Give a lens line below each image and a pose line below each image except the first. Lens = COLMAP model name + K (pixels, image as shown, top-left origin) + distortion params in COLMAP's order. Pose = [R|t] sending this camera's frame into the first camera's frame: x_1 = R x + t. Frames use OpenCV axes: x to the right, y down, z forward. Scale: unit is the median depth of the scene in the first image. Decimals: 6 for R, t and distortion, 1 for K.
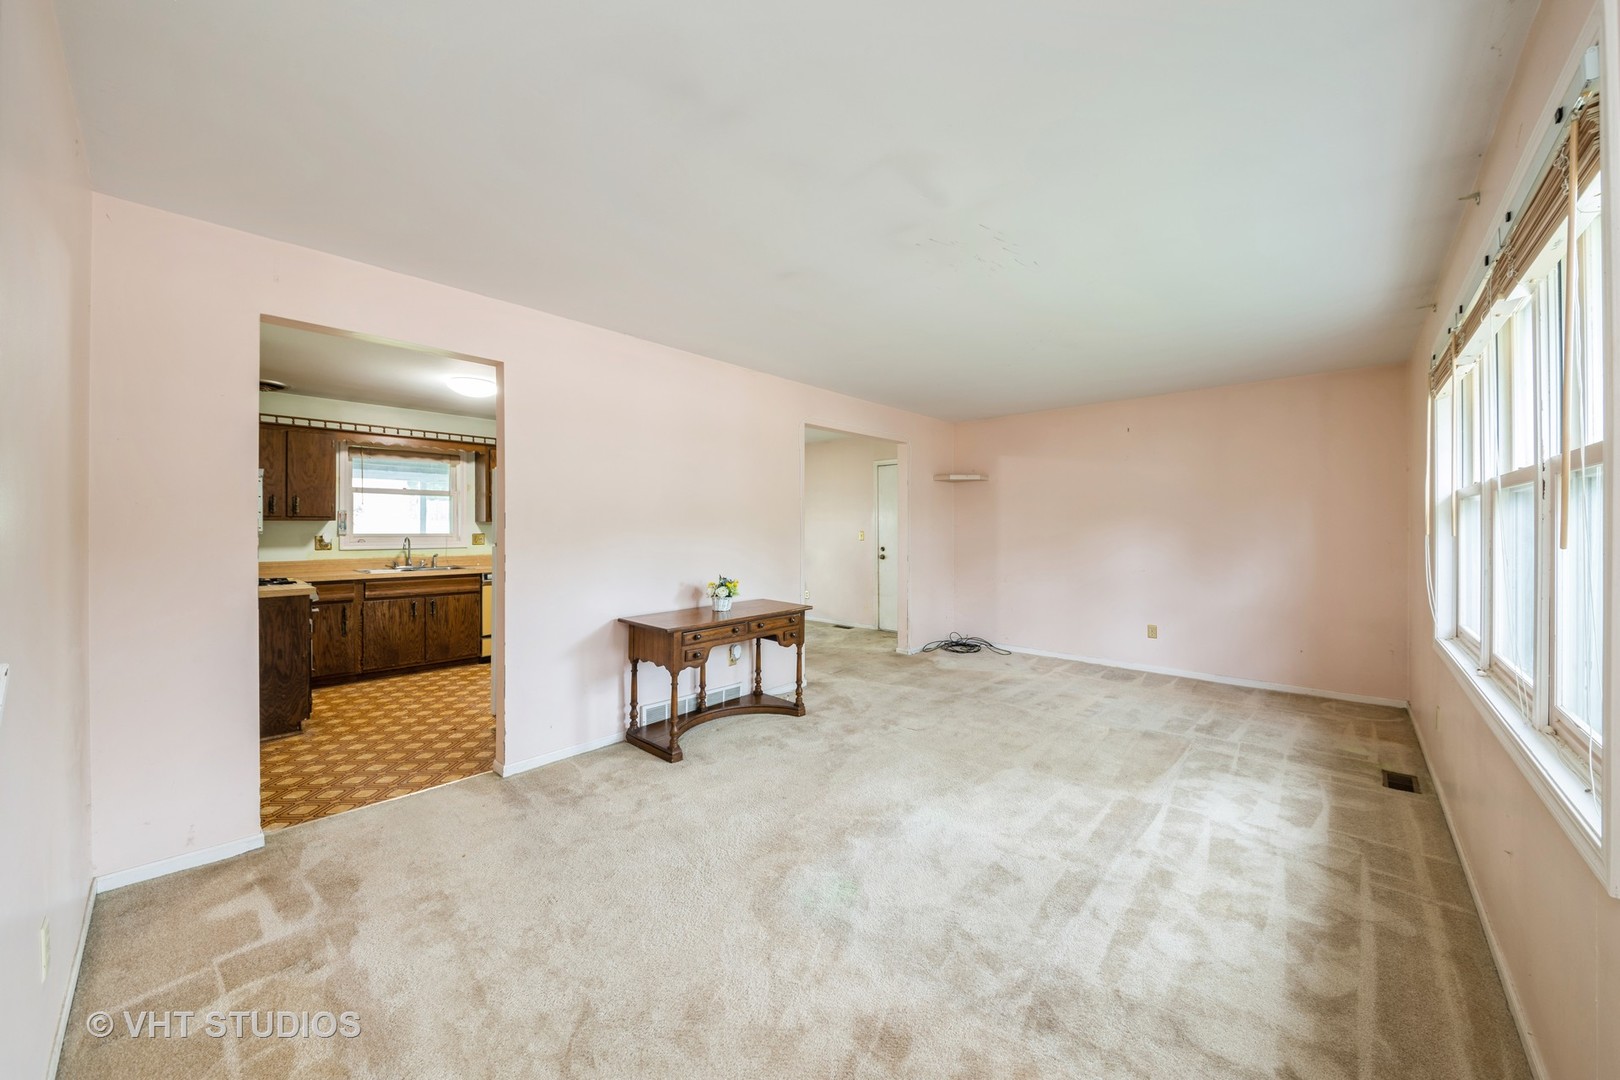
lens RADIAL K [[582.4, 0, 810.0], [0, 582.4, 526.7], [0, 0, 1]] dist [0.000408, -0.000004]
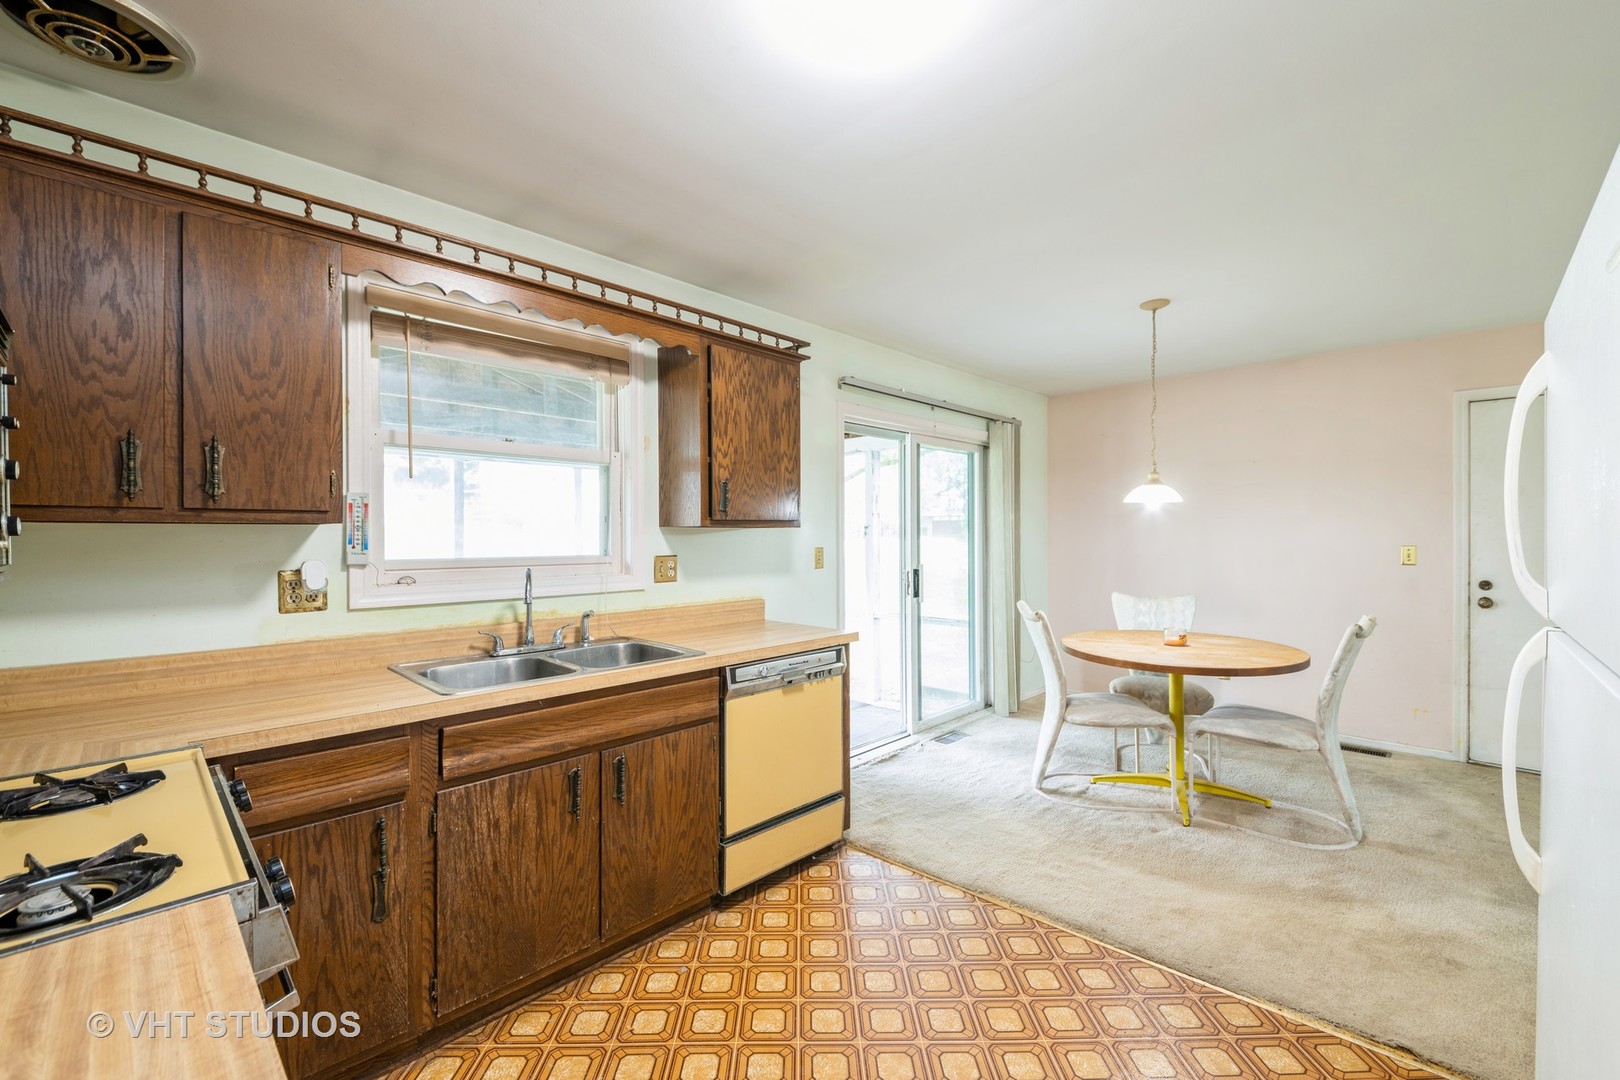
lens RADIAL K [[659.3, 0, 810.0], [0, 659.3, 540.0], [0, 0, 1]] dist [0.002671, -0.000225]
pose [[0.999529, -0.001097, -0.030665, -0.532533], [0.001370, 0.999960, 0.008877, -0.003966], [0.030654, -0.008915, 0.999490, 0.629823]]
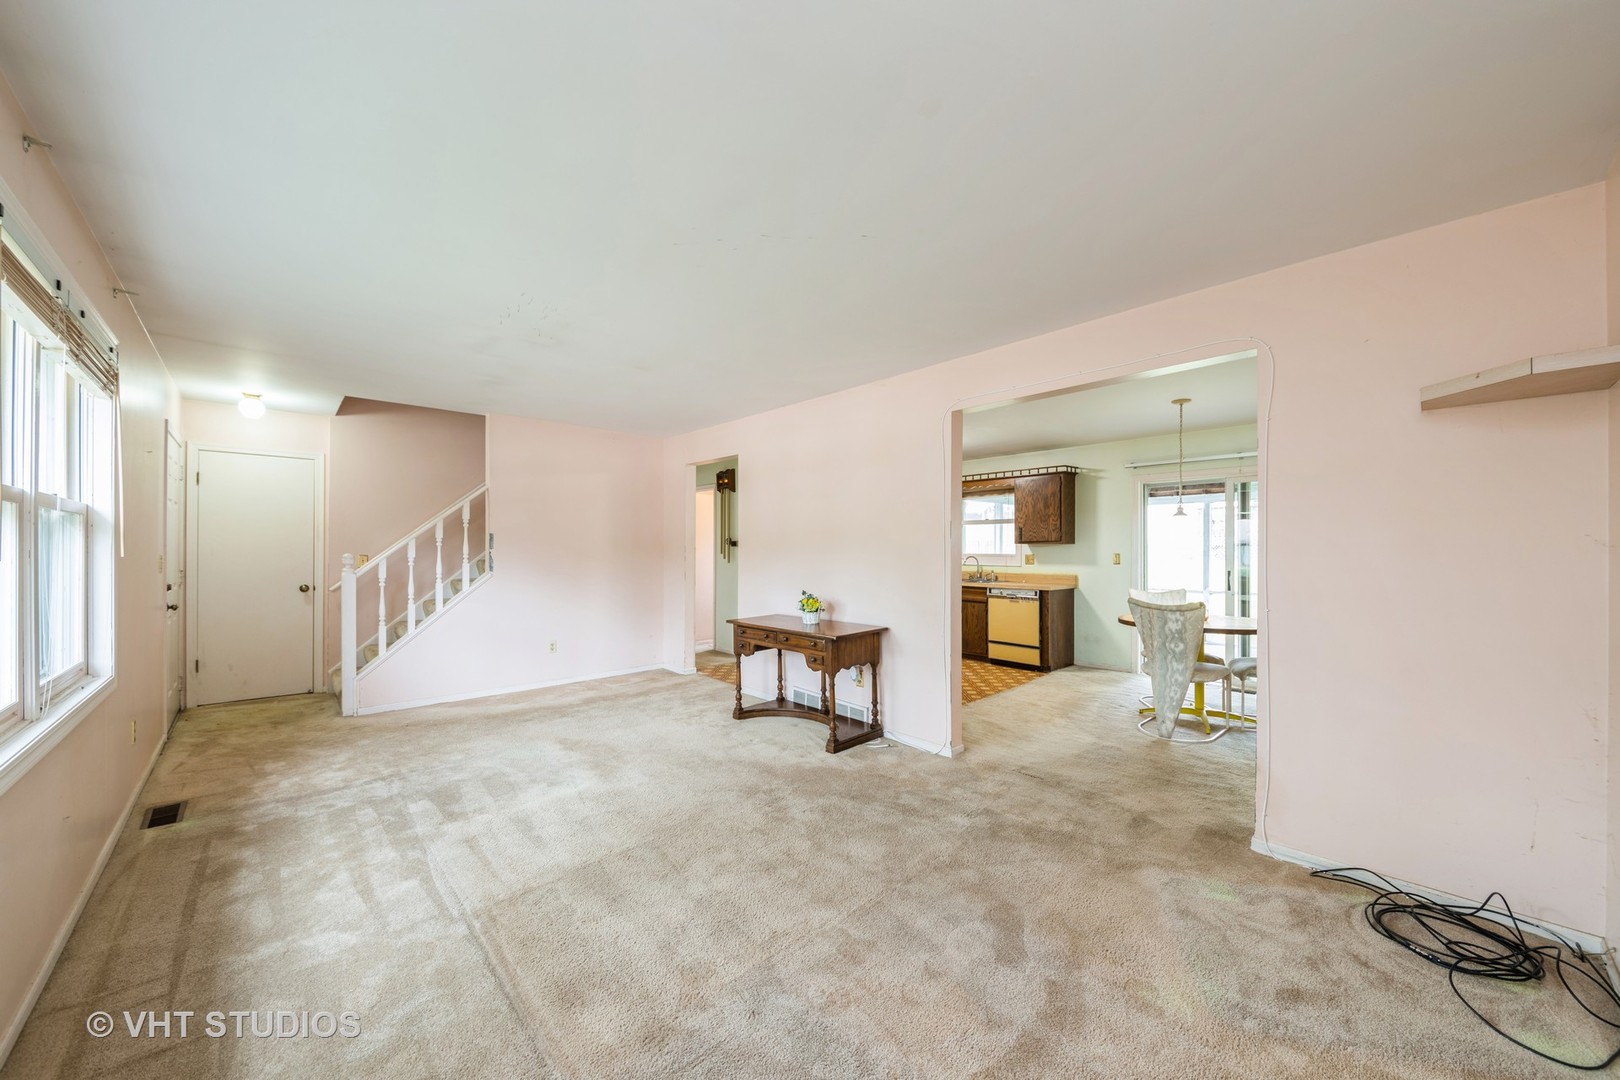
lens RADIAL K [[581.6, 0, 810.0], [0, 581.6, 540.0], [0, 0, 1]] dist [-0.000650, -0.000174]
pose [[-0.095836, -0.013266, -0.995309, 0.700605], [-0.000785, 0.999912, -0.013252, -0.001486], [0.995397, -0.000489, -0.095838, 0.805378]]
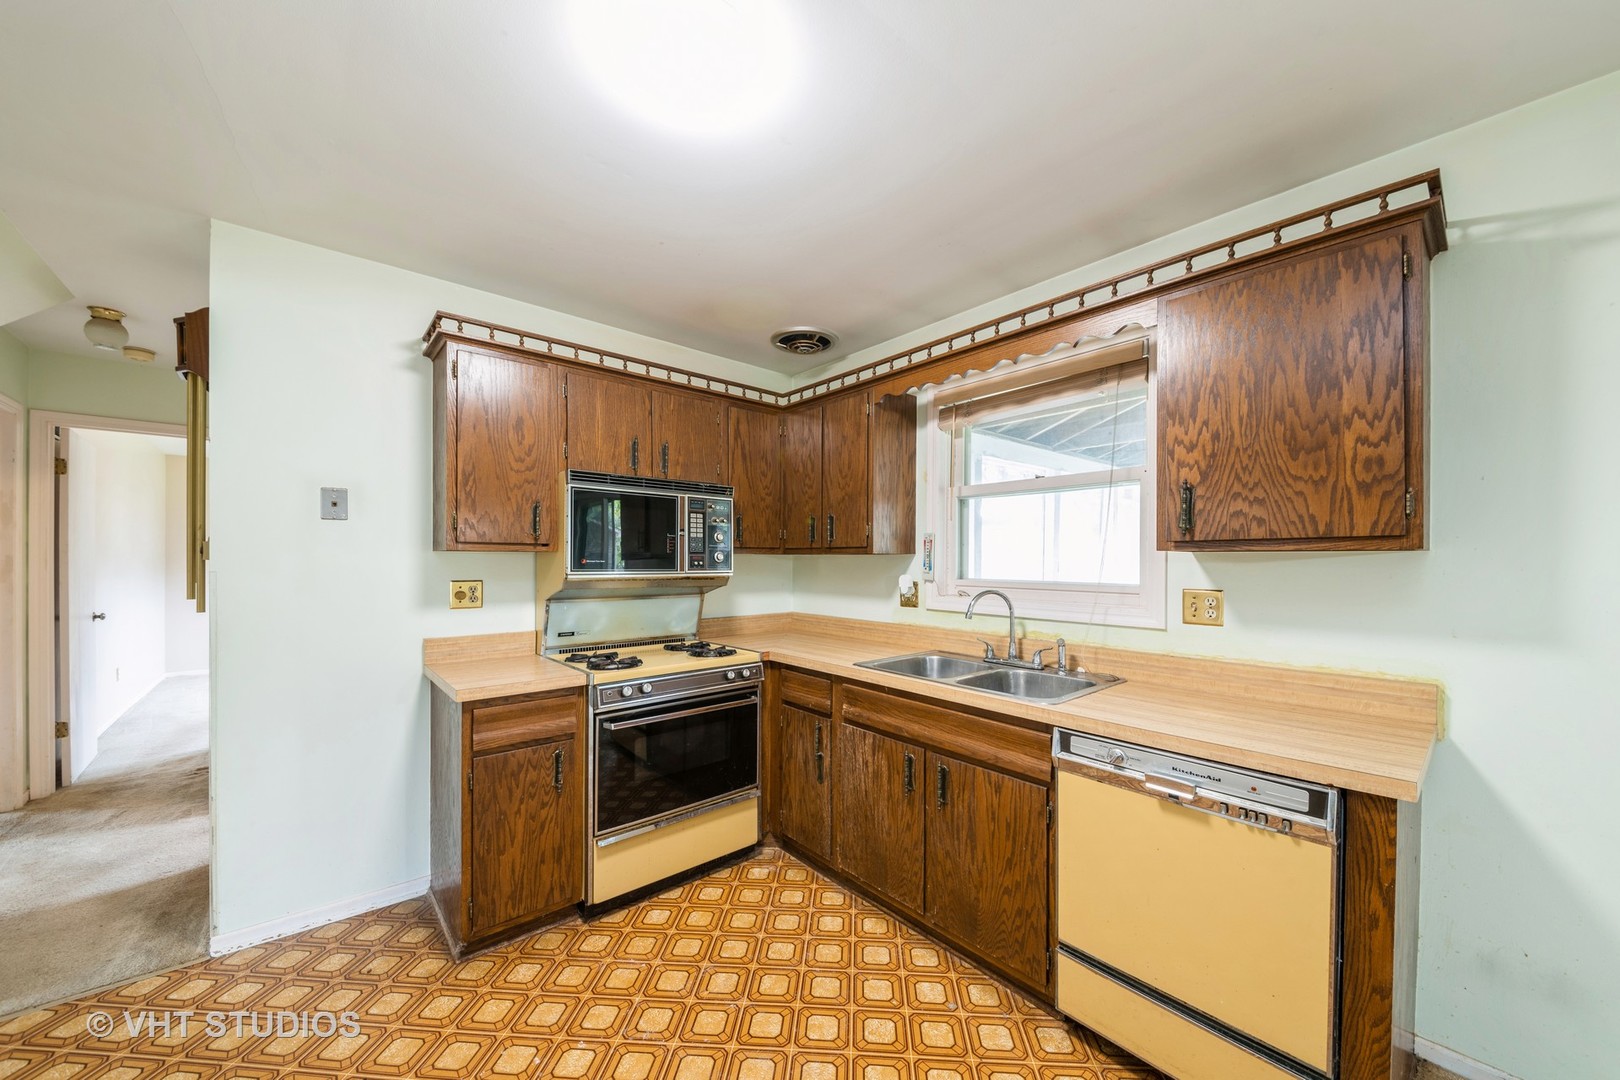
lens RADIAL K [[583.6, 0, 821.9], [0, 583.6, 558.9], [0, 0, 1]] dist [0.000652, -0.005578]
pose [[-0.117246, -0.000422, -0.993103, -0.275123], [-0.001558, 0.999999, -0.000241, -0.005014], [0.993102, 0.001519, -0.117246, 0.982062]]
